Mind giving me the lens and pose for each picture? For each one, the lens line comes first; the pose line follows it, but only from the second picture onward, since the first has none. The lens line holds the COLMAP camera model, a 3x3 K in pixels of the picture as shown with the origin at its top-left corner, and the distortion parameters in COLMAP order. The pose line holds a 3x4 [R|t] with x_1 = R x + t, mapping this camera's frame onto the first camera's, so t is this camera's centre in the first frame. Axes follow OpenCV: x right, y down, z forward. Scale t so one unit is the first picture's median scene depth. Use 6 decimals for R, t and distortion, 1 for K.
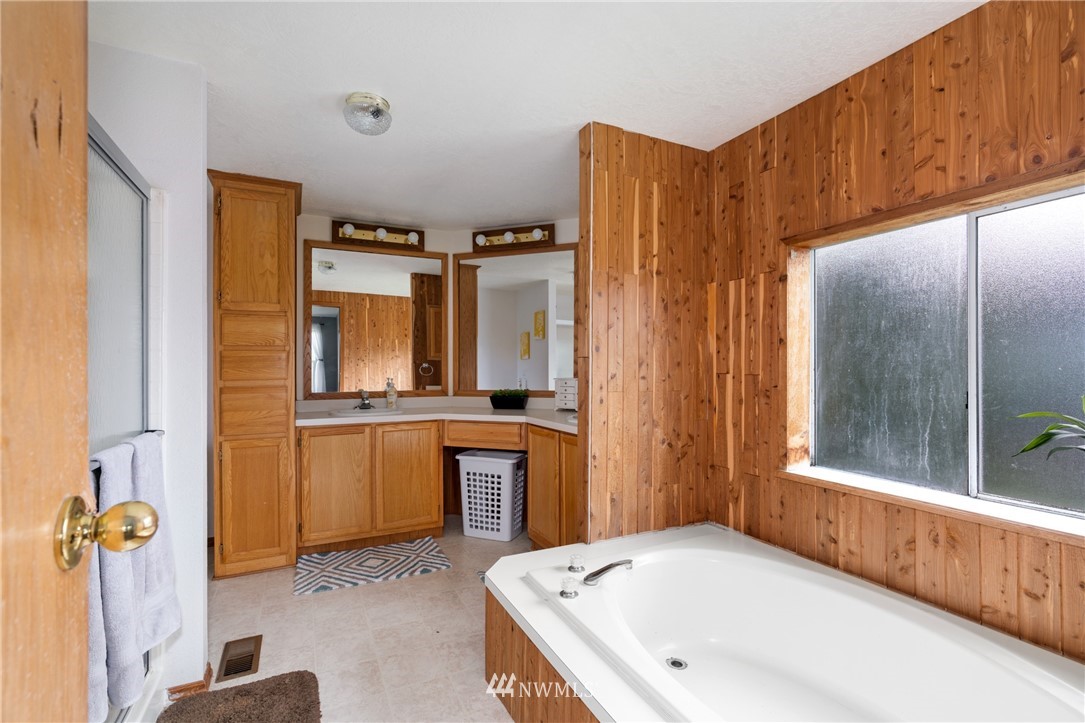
lens RADIAL K [[487.8, 0, 538.3], [0, 487.8, 360.2], [0, 0, 1]] dist [0.000810, 0.000471]
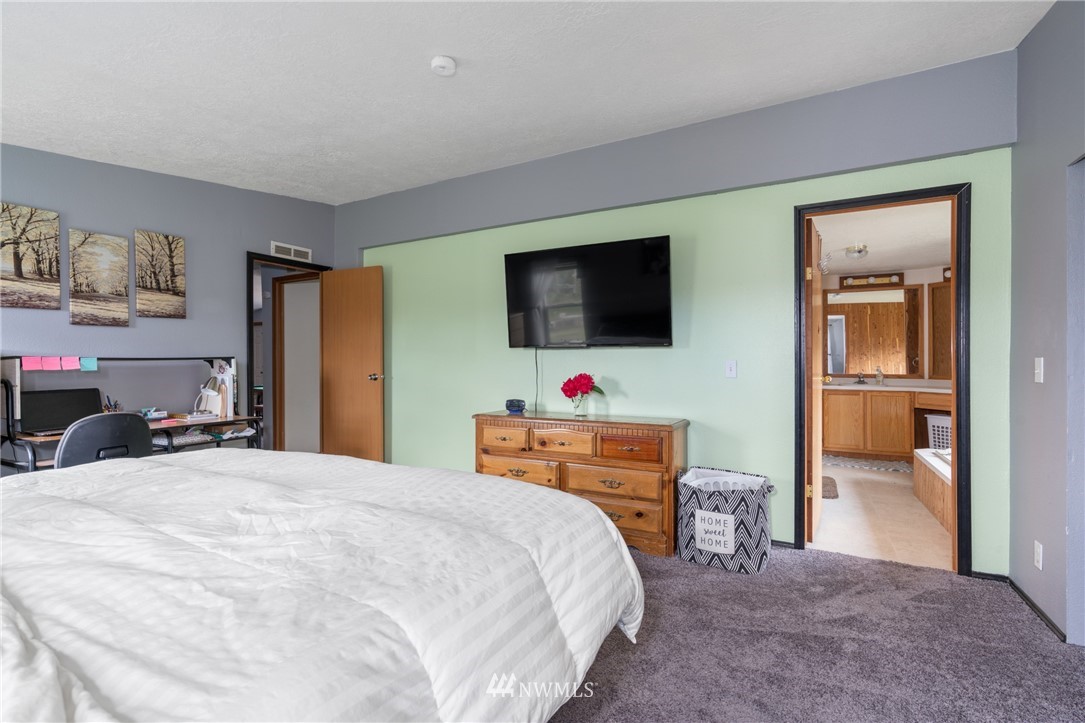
lens RADIAL K [[487.8, 0, 536.6], [0, 487.8, 356.4], [0, 0, 1]] dist [0.000810, 0.000471]
pose [[0.579330, -0.002696, -0.815089, 0.390245], [0.004784, 0.999989, 0.000092, -0.001840], [0.815079, -0.003953, 0.579336, -0.941099]]
